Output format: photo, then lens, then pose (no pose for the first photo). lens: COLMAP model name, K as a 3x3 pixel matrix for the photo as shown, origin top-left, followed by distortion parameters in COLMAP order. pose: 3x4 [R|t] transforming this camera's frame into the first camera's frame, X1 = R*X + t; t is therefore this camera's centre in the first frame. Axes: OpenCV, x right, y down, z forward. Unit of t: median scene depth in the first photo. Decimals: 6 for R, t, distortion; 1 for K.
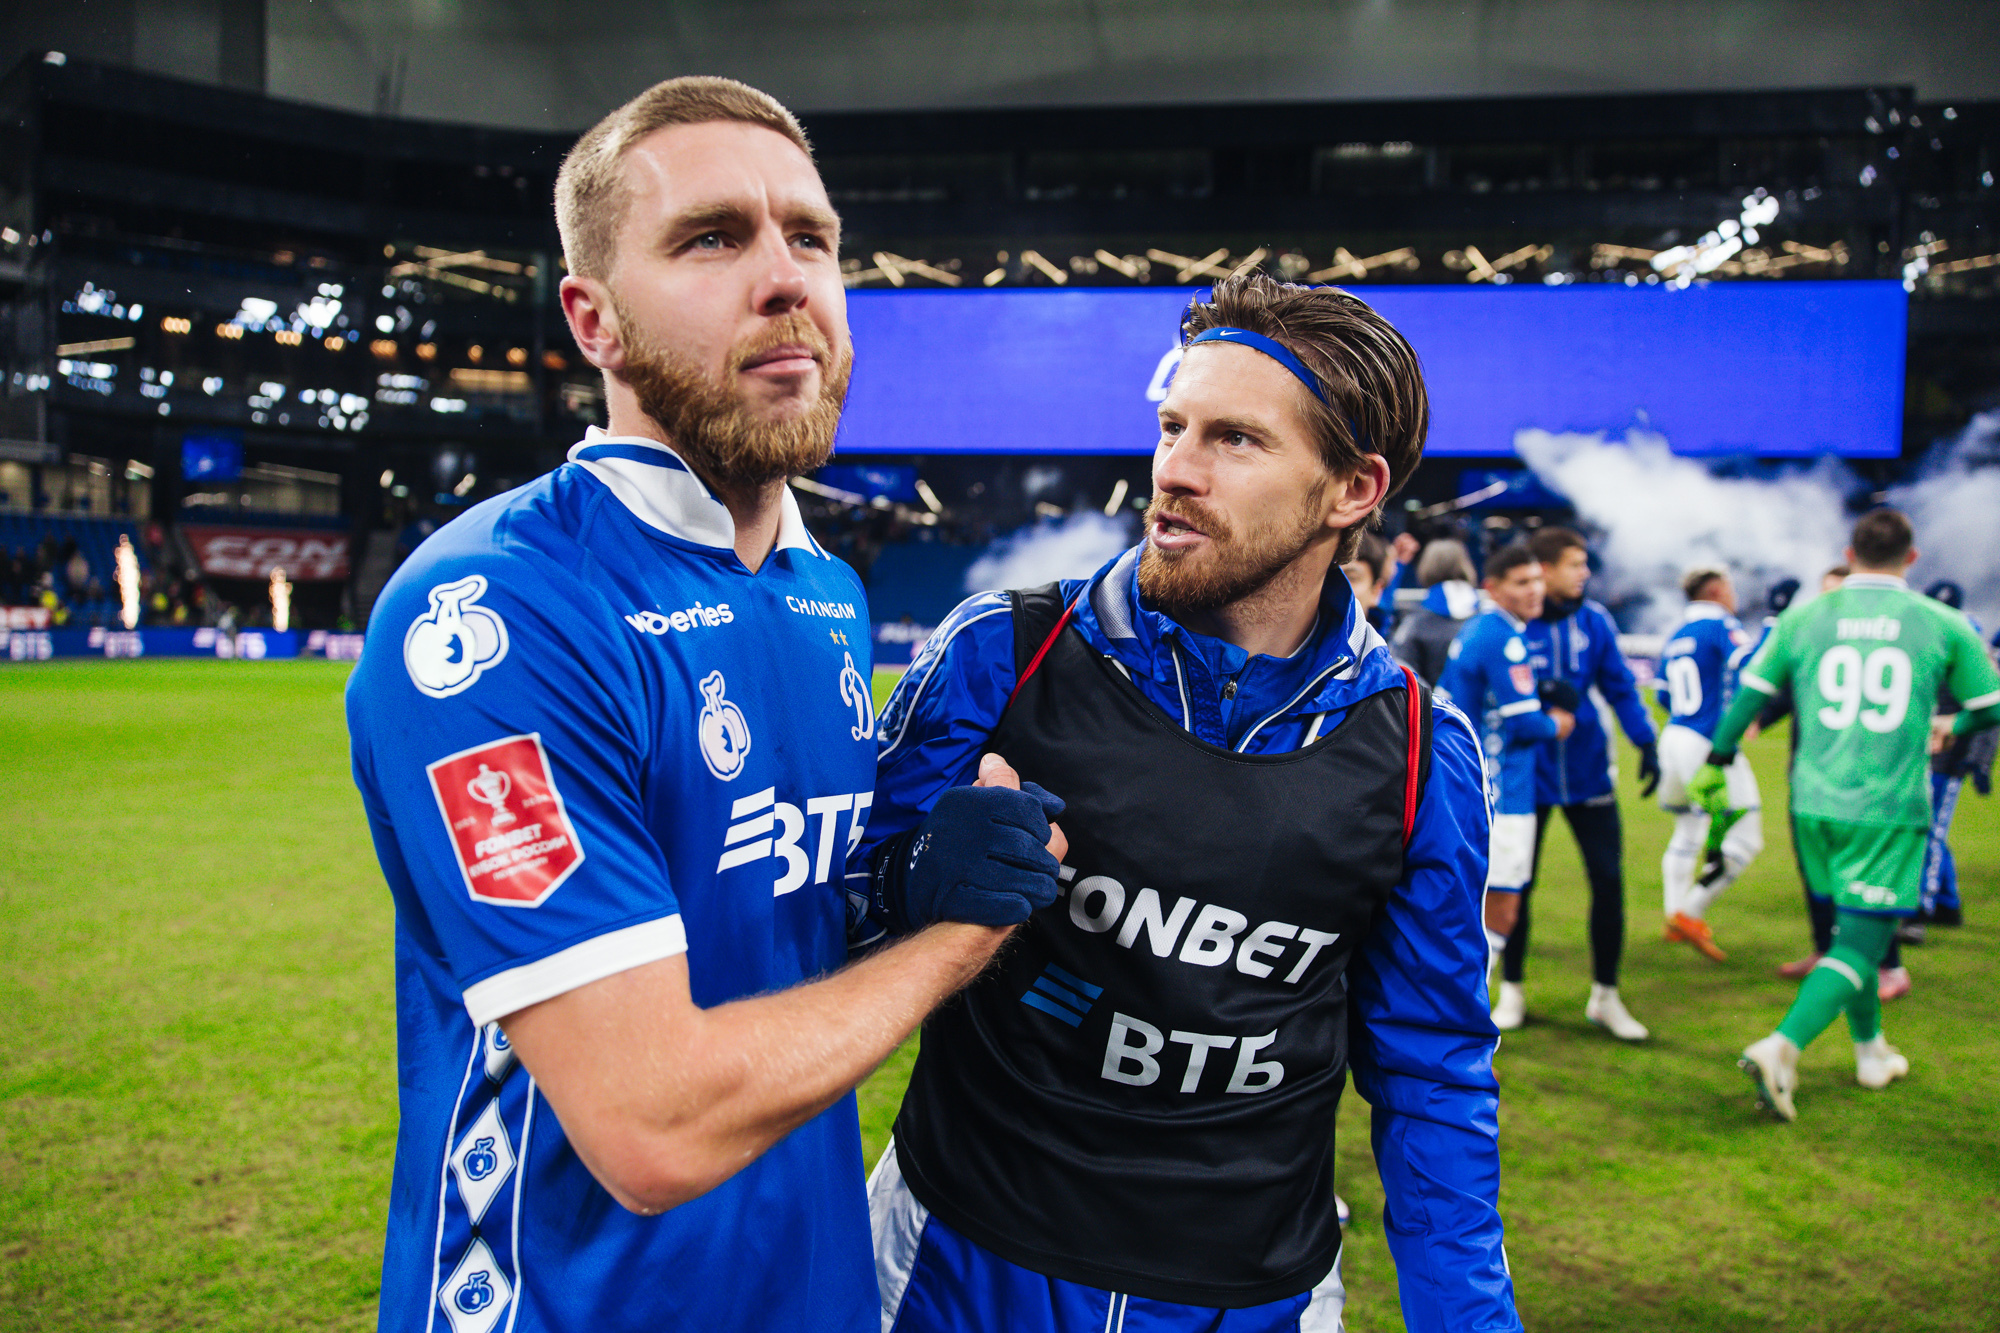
lens RADIAL K [[1337.7, 0, 990.2], [0, 1337.7, 669.4], [0, 0, 1]] dist [0.009075, -0.003345]
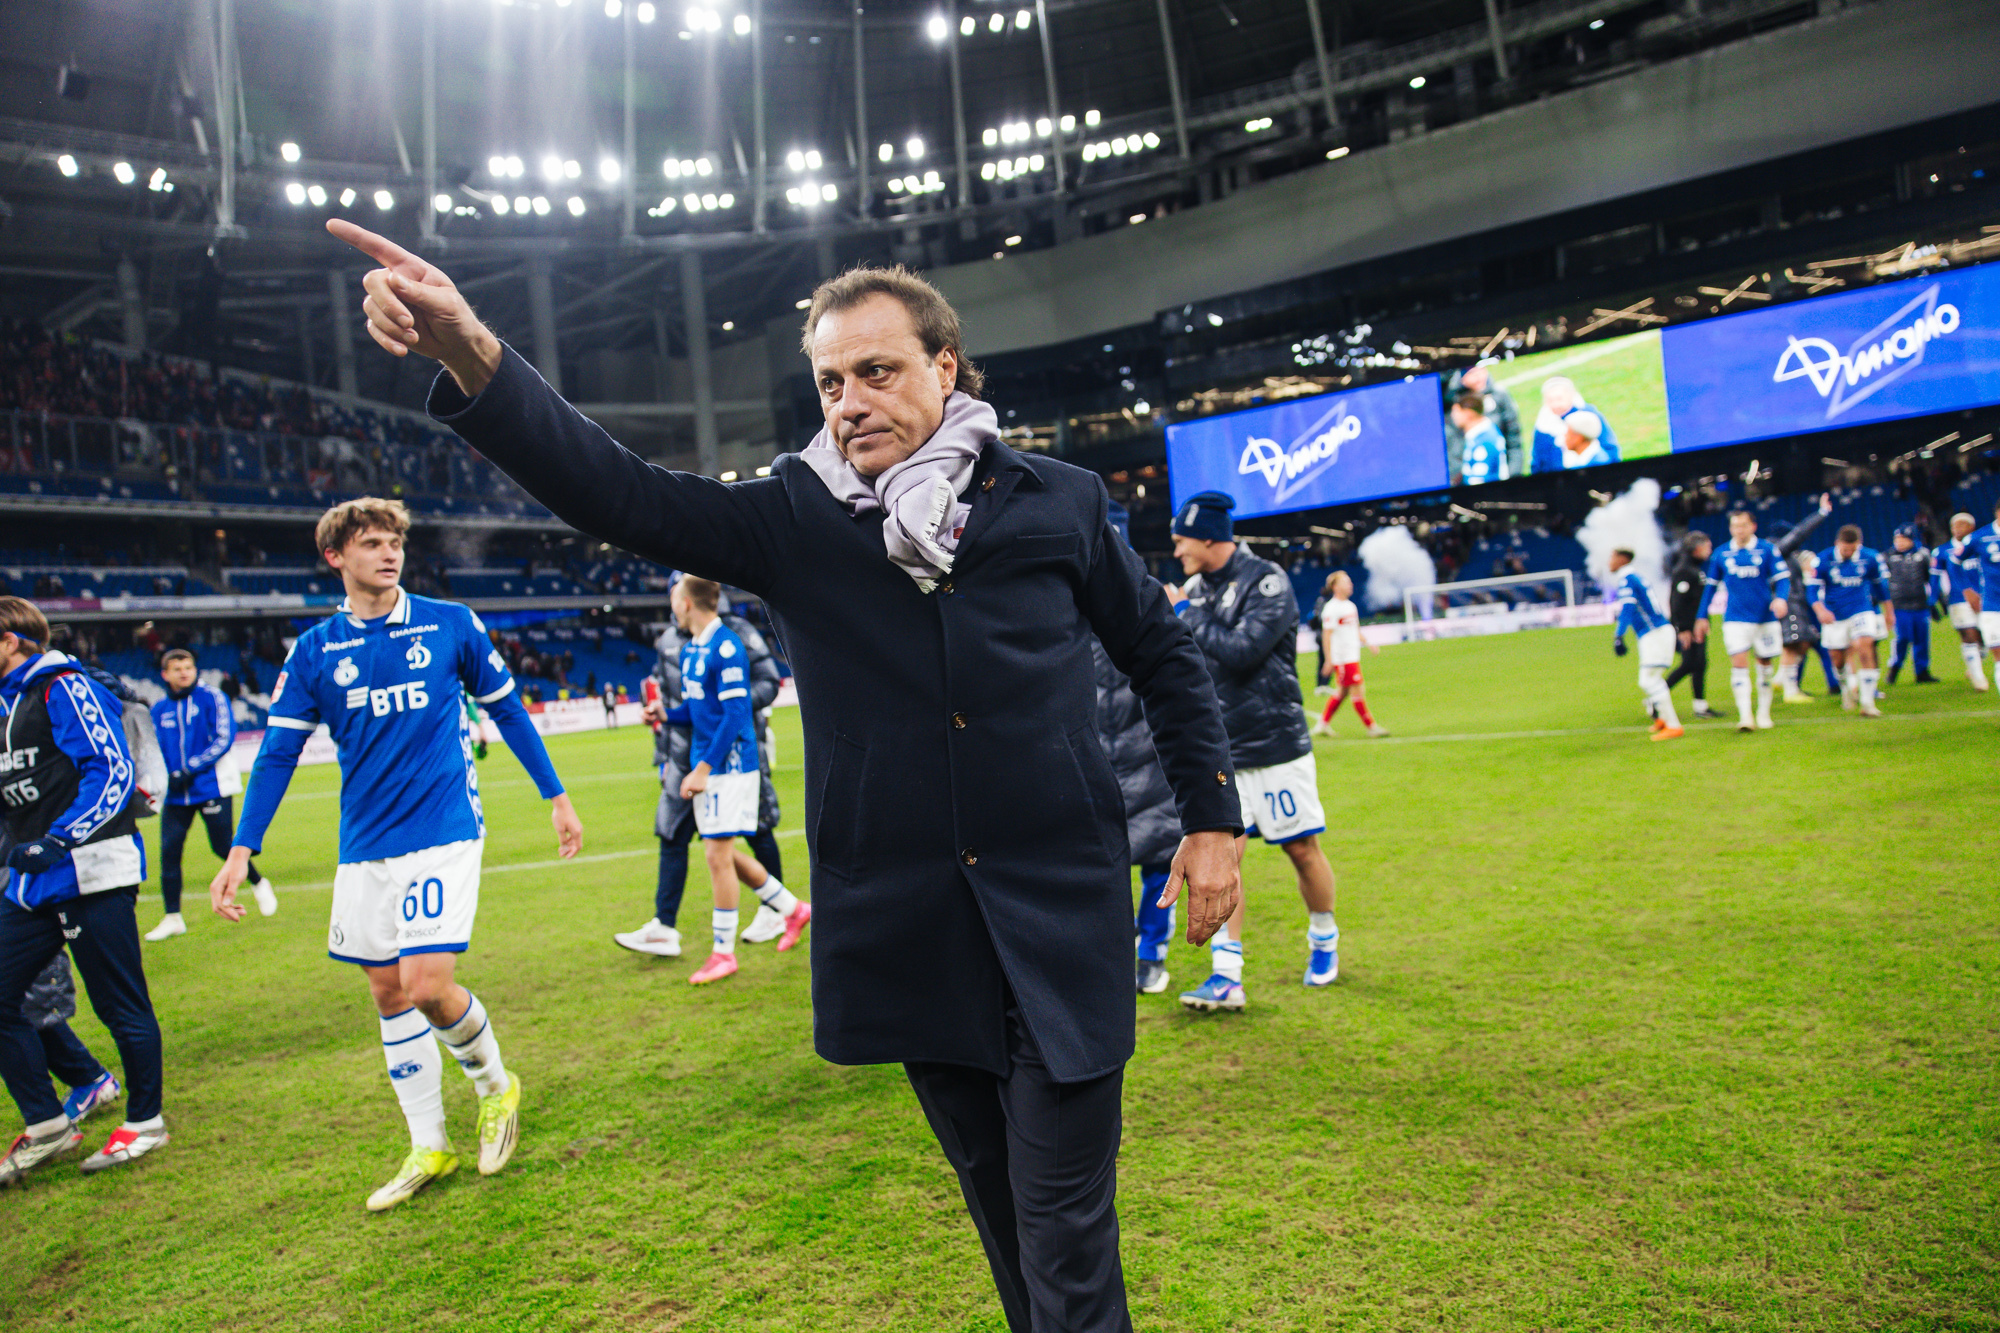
lens RADIAL K [[1337.7, 0, 991.2], [0, 1337.7, 681.0], [0, 0, 1]] dist [0.009075, -0.003345]
pose [[0.889018, -0.103356, -0.446054, 0.285002], [0.104127, 0.994301, -0.022860, 0.025293], [0.445875, -0.026123, 0.894714, -0.487689]]
